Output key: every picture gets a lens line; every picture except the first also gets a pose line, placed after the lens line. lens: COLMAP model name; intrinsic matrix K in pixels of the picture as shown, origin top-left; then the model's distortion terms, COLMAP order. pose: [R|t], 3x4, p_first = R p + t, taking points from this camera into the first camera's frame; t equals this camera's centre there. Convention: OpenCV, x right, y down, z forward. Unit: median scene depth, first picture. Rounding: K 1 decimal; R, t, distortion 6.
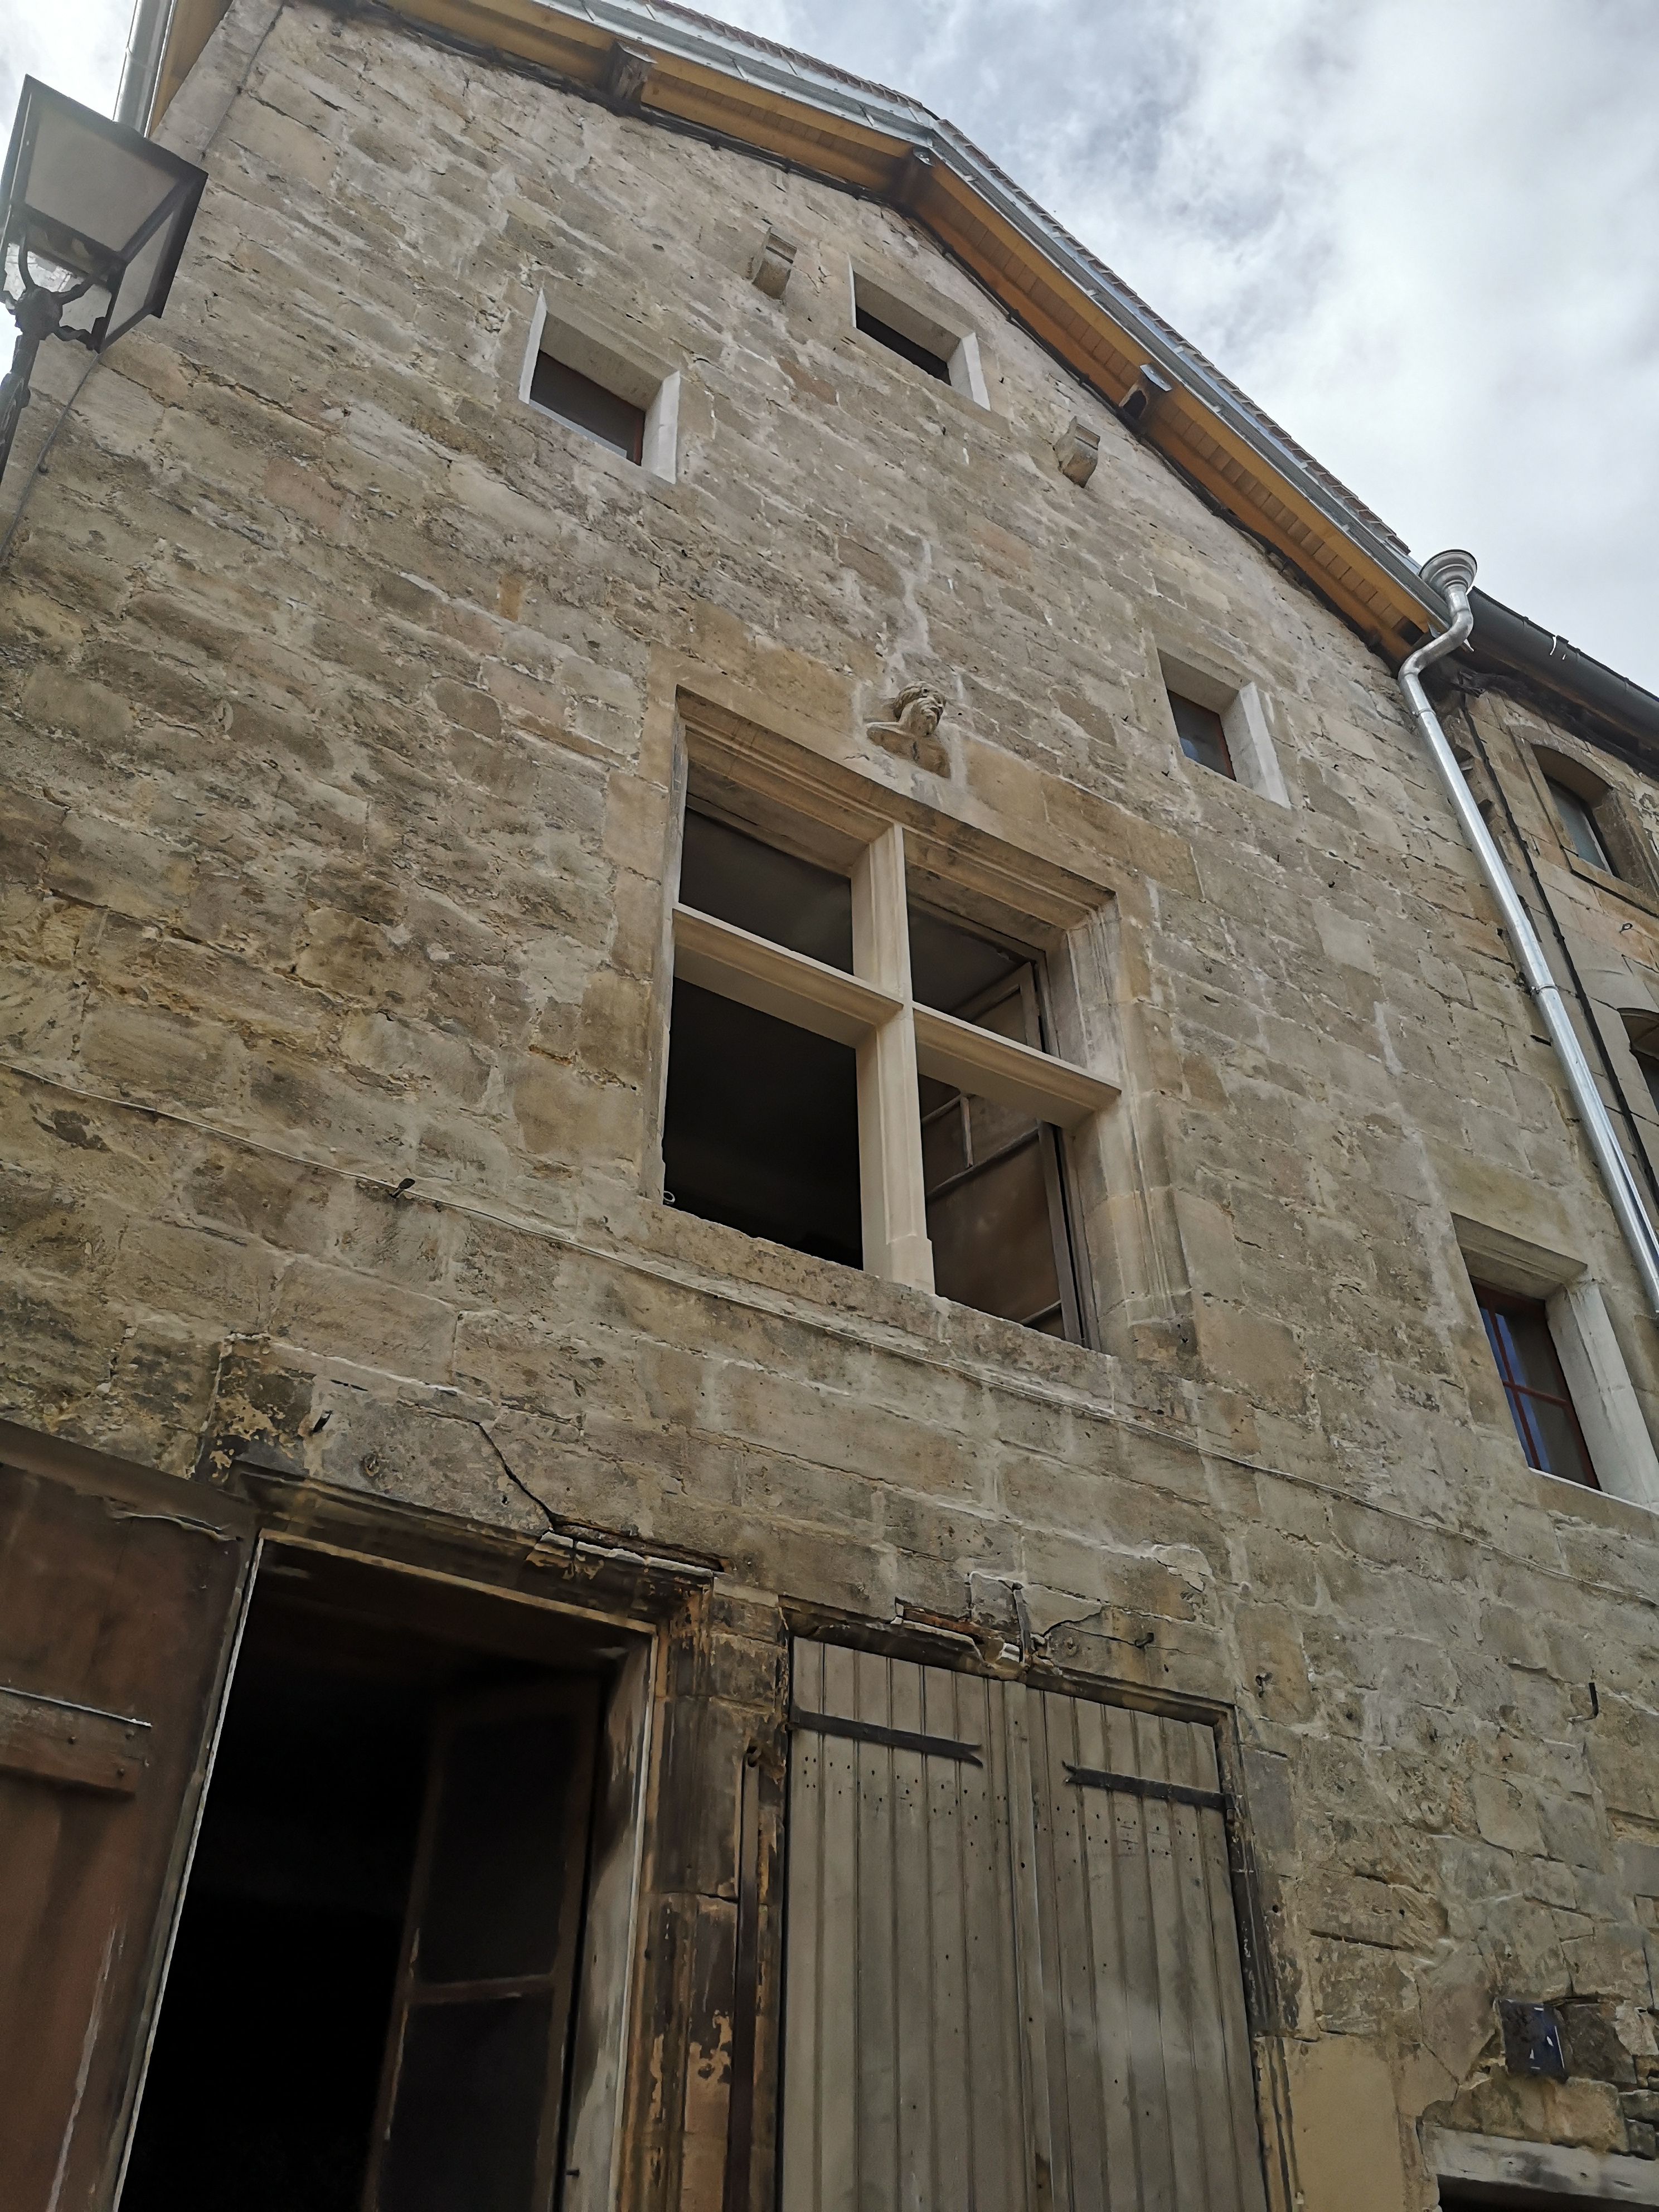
lens RADIAL K [[1729.4, 0, 830.0], [0, 1729.4, 1099.3], [0, 0, 1]] dist [0.063987, -0.056364]
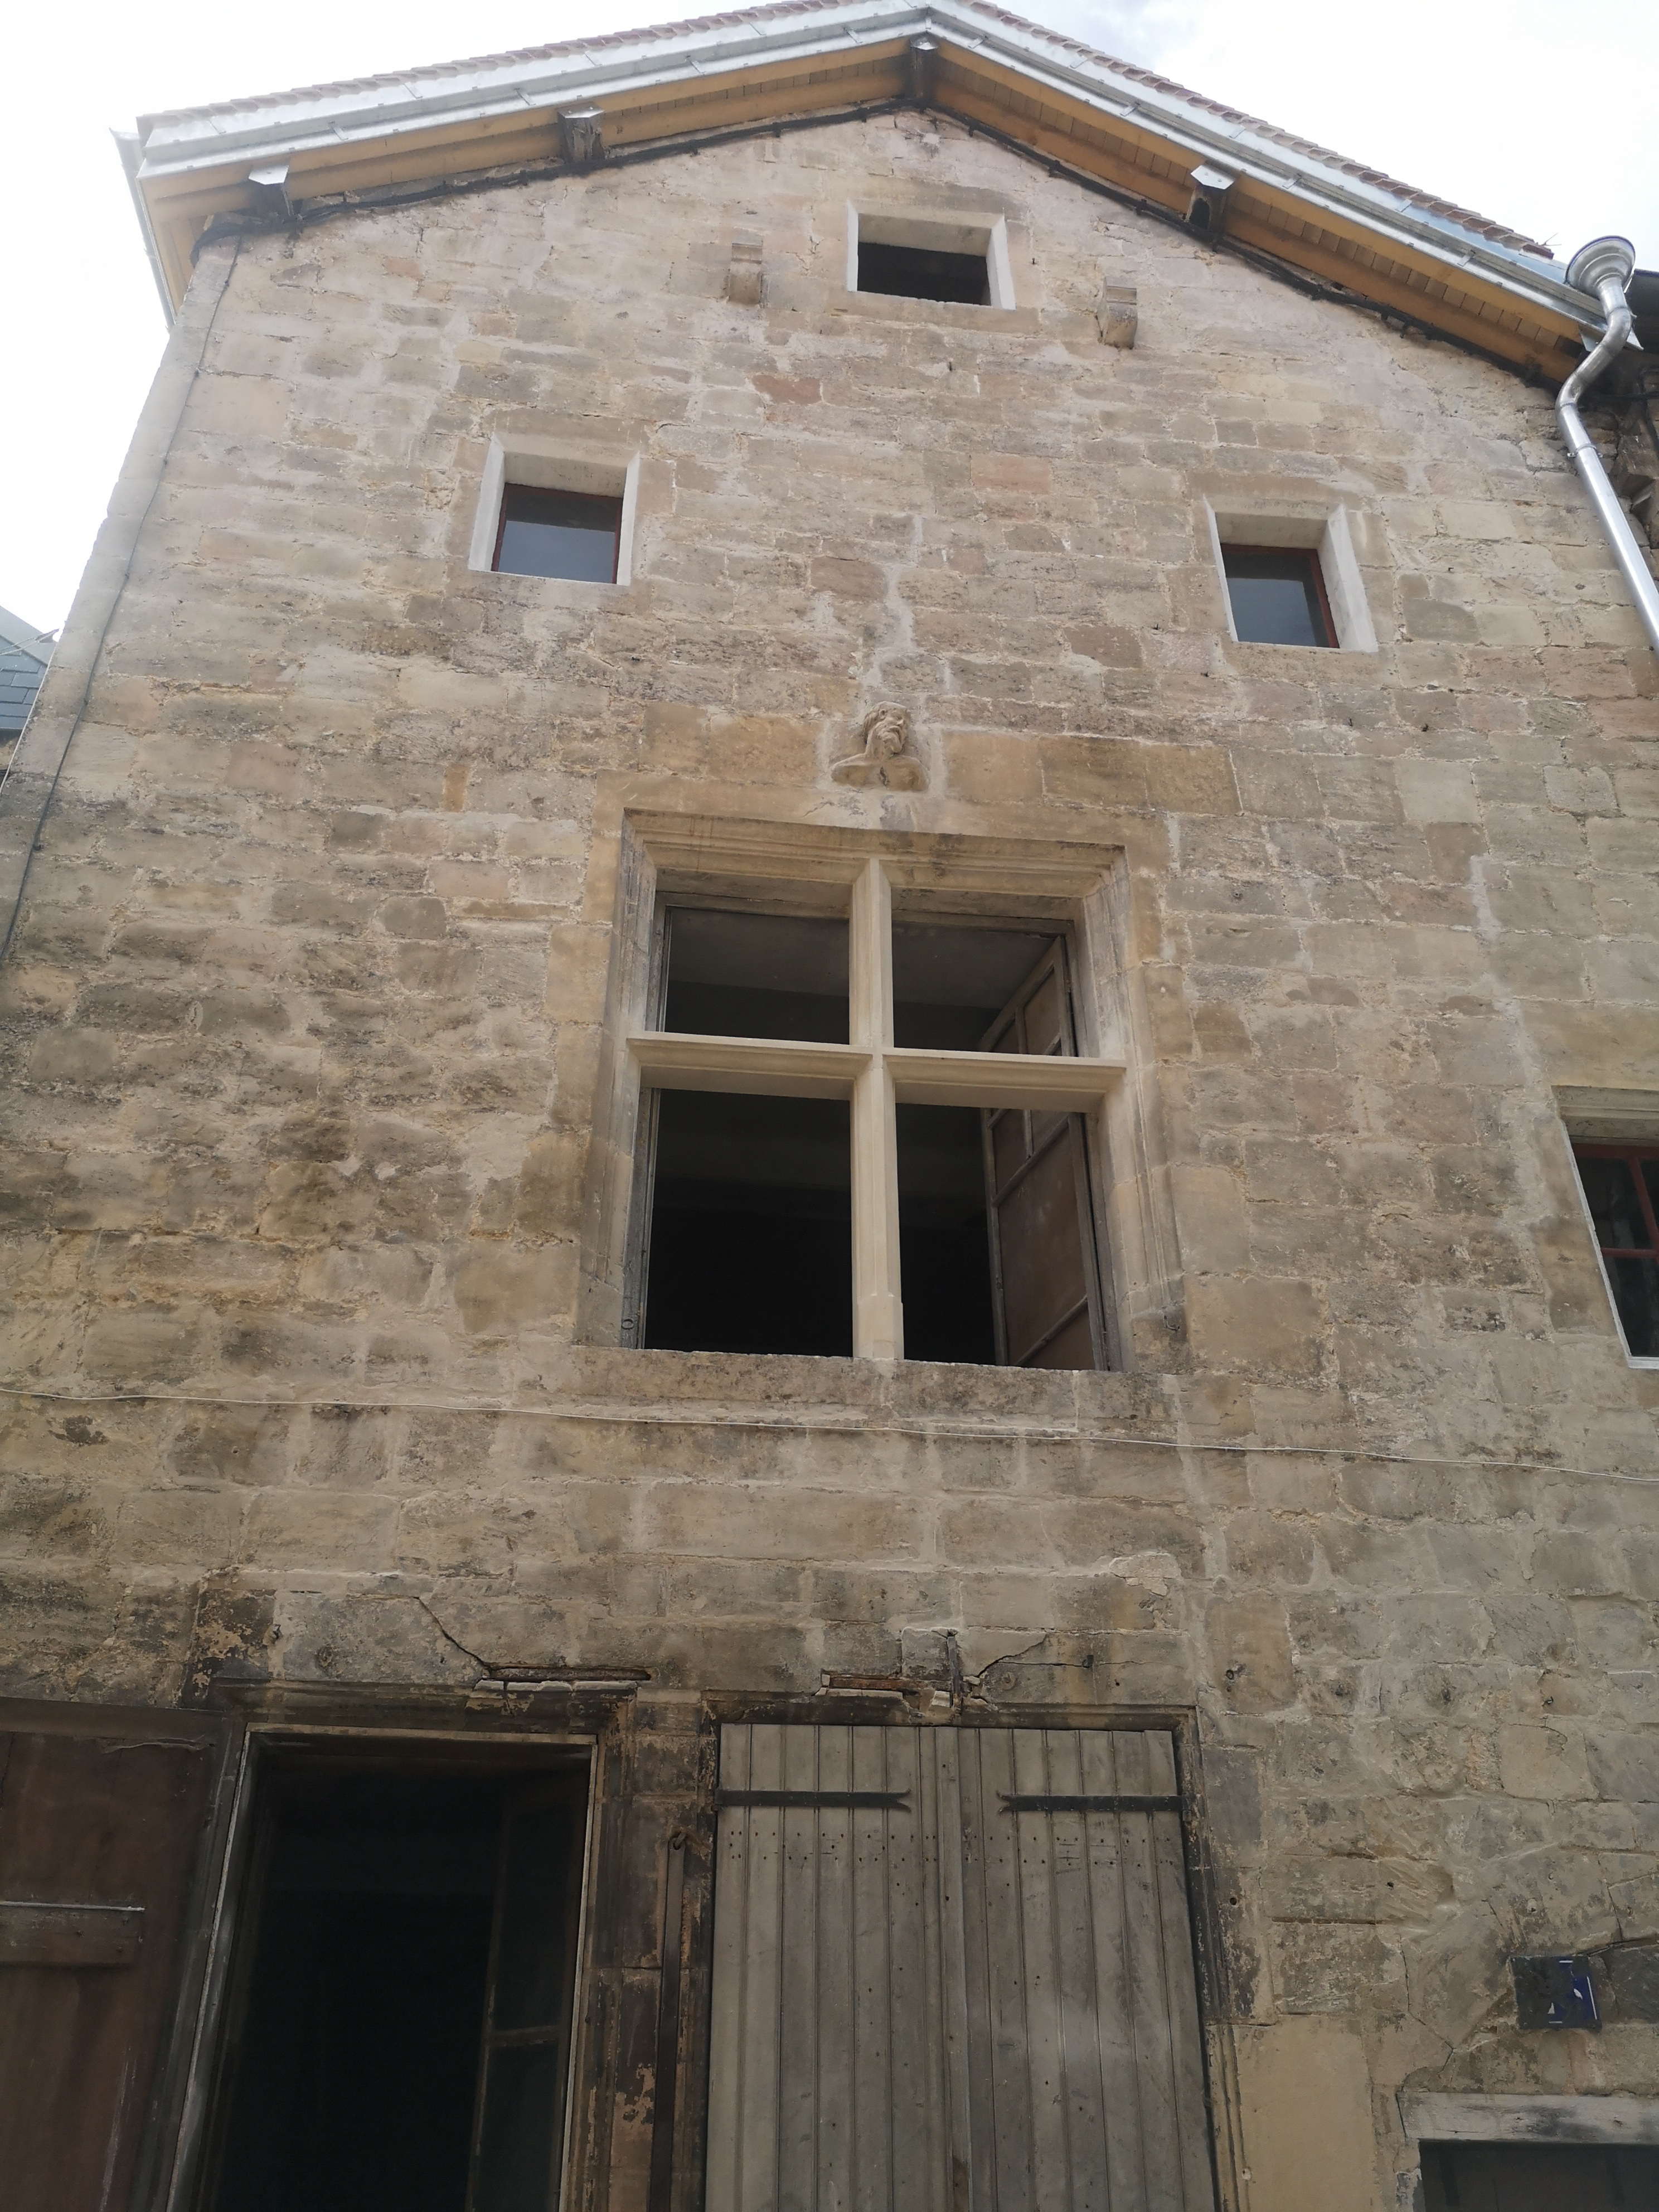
lens RADIAL K [[1729.4, 0, 823.8], [0, 1729.4, 1097.8], [0, 0, 1]] dist [0.063987, -0.056364]
pose [[0.909854, -0.222690, -0.350107, 0.445683], [0.260763, 0.963212, 0.065005, -0.124268], [0.322751, -0.150441, 0.934451, -0.000888]]
